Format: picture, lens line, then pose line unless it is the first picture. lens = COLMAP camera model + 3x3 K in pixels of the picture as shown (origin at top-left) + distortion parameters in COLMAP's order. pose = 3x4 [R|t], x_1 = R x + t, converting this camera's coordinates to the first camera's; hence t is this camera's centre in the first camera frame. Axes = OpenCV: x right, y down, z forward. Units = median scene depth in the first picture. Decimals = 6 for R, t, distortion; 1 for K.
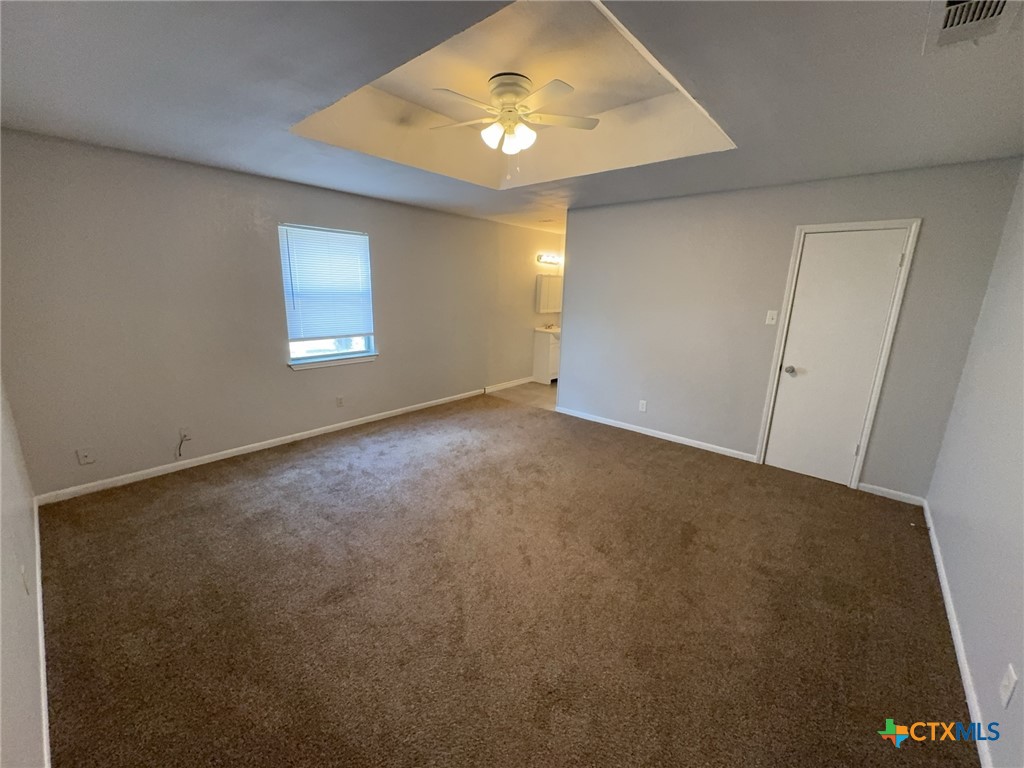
lens RADIAL K [[409.2, 0, 511.6], [0, 409.2, 380.1], [0, 0, 1]] dist [-0.002004, -0.000333]
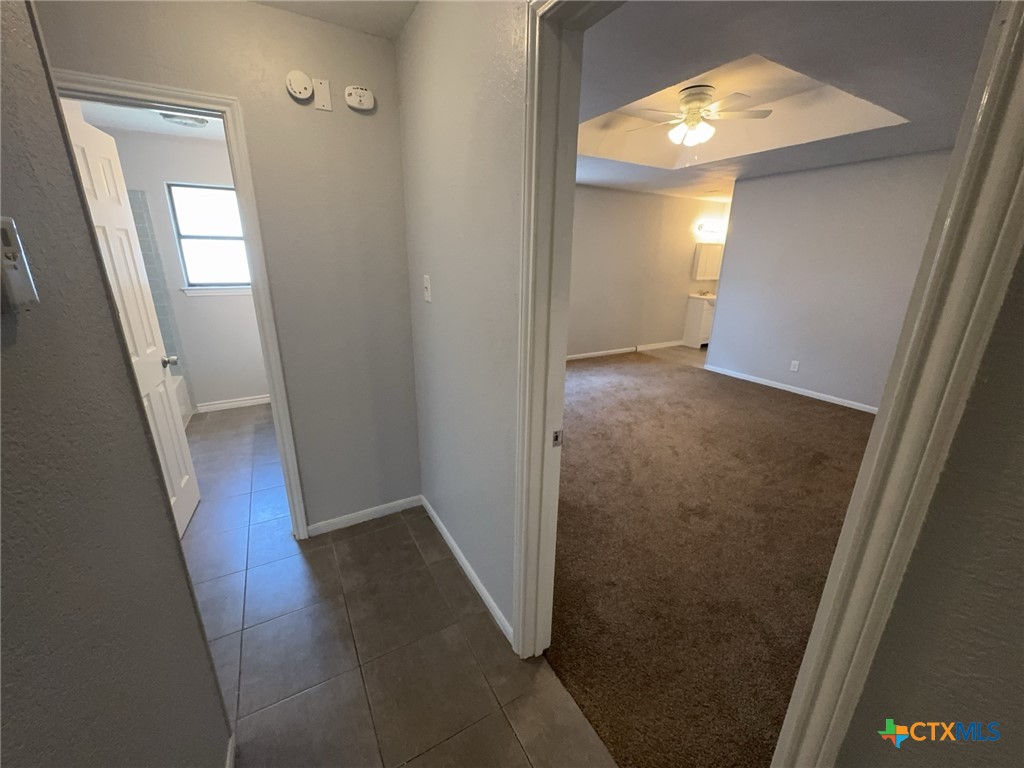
lens RADIAL K [[409.2, 0, 510.6], [0, 409.2, 381.9], [0, 0, 1]] dist [-0.002004, -0.000333]
pose [[0.944394, 0.086111, -0.317341, -0.054843], [-0.065056, 0.994954, 0.076379, 0.104575], [0.322317, -0.051487, 0.945231, -0.365416]]
